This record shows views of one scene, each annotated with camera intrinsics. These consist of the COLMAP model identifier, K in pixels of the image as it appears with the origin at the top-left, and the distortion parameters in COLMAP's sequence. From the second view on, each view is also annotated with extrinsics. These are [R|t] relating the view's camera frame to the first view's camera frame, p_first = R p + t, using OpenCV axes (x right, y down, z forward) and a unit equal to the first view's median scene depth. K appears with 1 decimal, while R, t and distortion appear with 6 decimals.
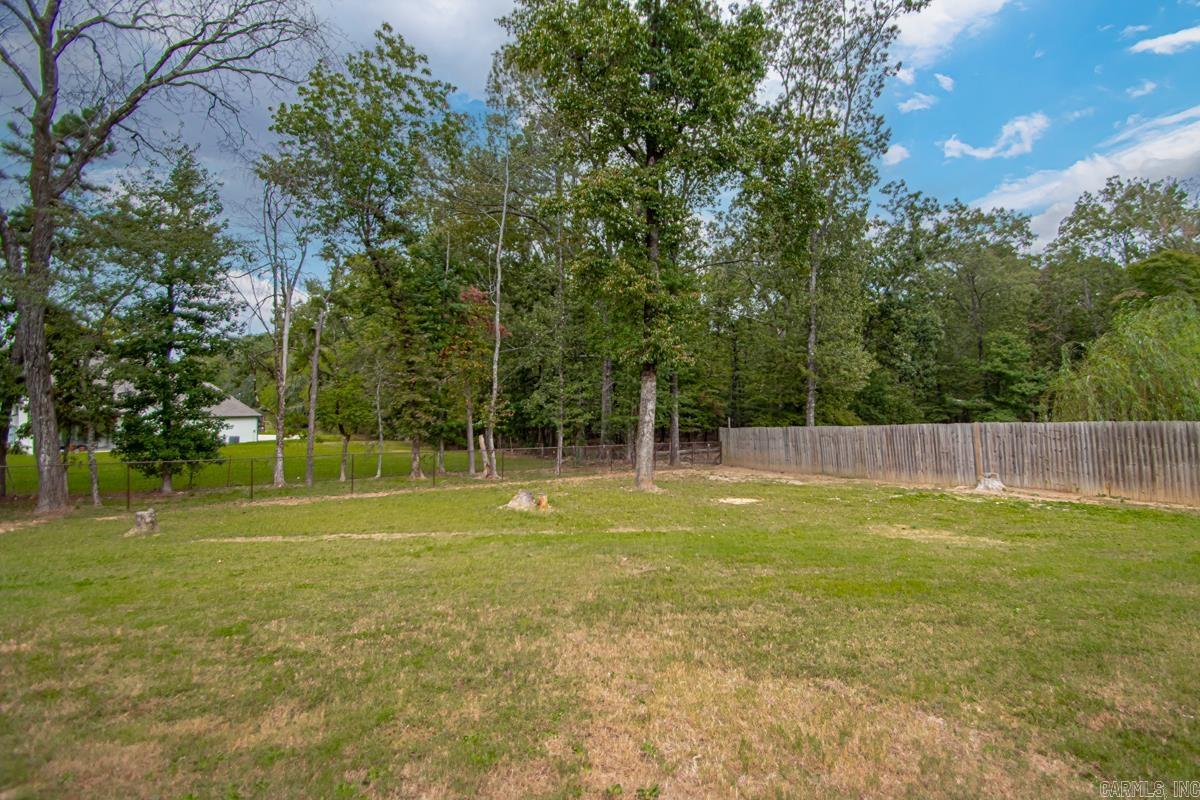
lens RADIAL K [[541.4, 0, 576.2], [0, 541.4, 399.3], [0, 0, 1]] dist [0.020677, -0.014083]
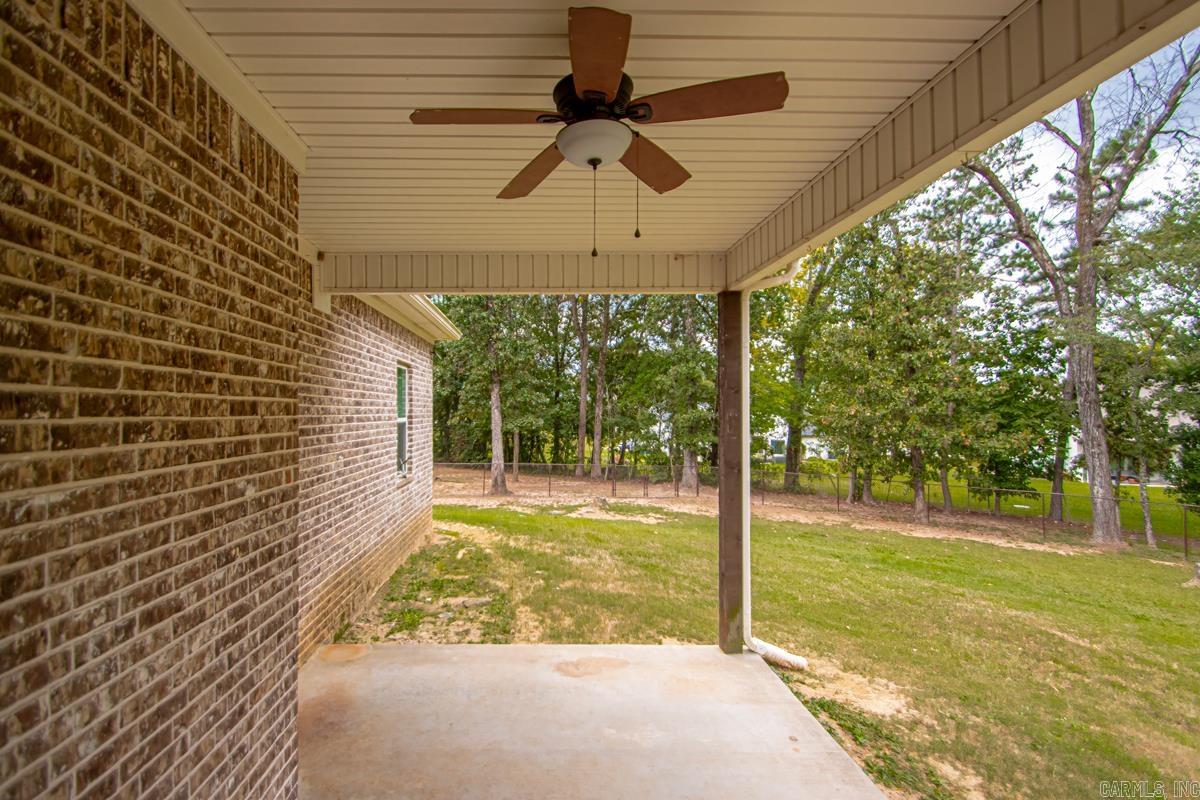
lens RADIAL K [[606.2, 0, 555.6], [0, 606.2, 401.2], [0, 0, 1]] dist [-0.001194, -0.010629]
pose [[0.071198, -0.035989, -0.996813, 0.075392], [0.000647, 0.999350, -0.036034, -0.016796], [0.997462, 0.001921, 0.071175, -0.086988]]
